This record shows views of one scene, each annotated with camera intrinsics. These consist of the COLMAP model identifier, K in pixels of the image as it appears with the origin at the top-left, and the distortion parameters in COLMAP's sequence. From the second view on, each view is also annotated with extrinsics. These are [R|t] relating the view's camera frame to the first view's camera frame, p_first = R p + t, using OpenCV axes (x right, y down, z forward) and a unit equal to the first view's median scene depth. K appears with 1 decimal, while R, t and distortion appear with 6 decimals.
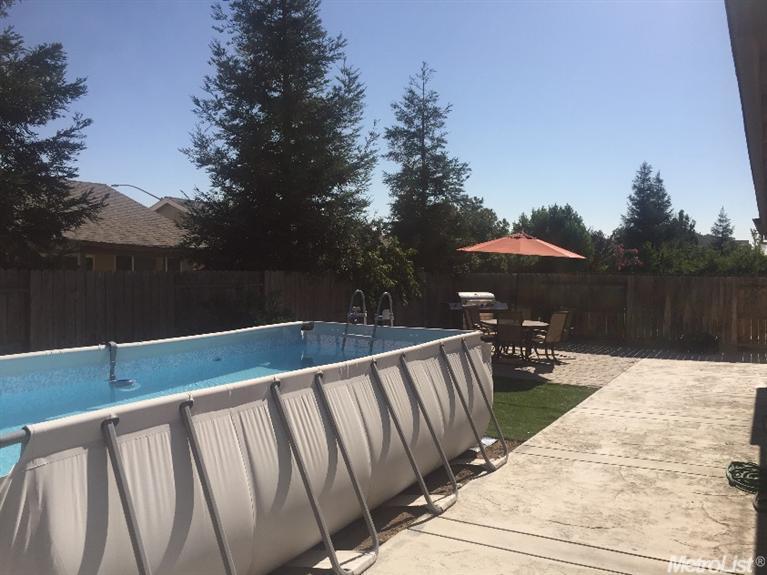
lens RADIAL K [[656.0, 0, 383.5], [0, 656.0, 287.5], [0, 0, 1]] dist [-0.002043, -0.000525]
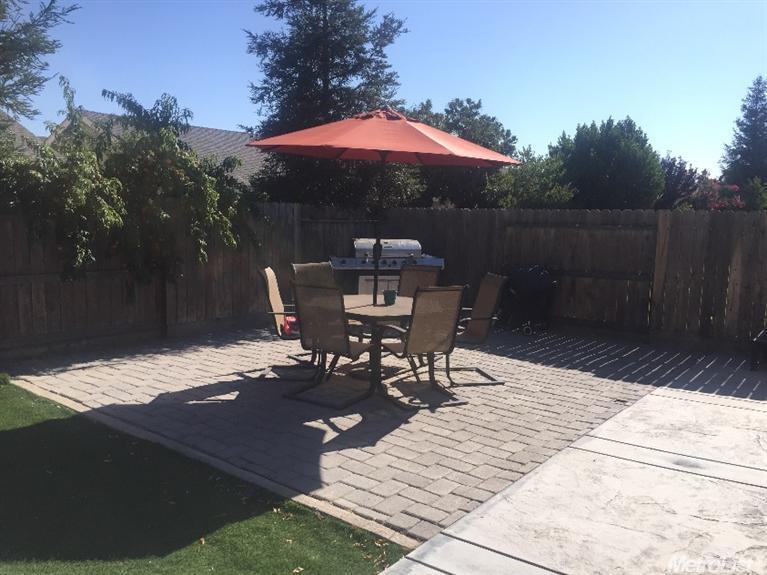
lens RADIAL K [[665.1, 0, 383.5], [0, 665.1, 287.5], [0, 0, 1]] dist [0.084211, -0.174056]
pose [[0.990350, 0.023709, -0.136548, 0.123283], [-0.012875, 0.996737, 0.079686, 0.001631], [0.137992, -0.077159, 0.987423, 0.236751]]
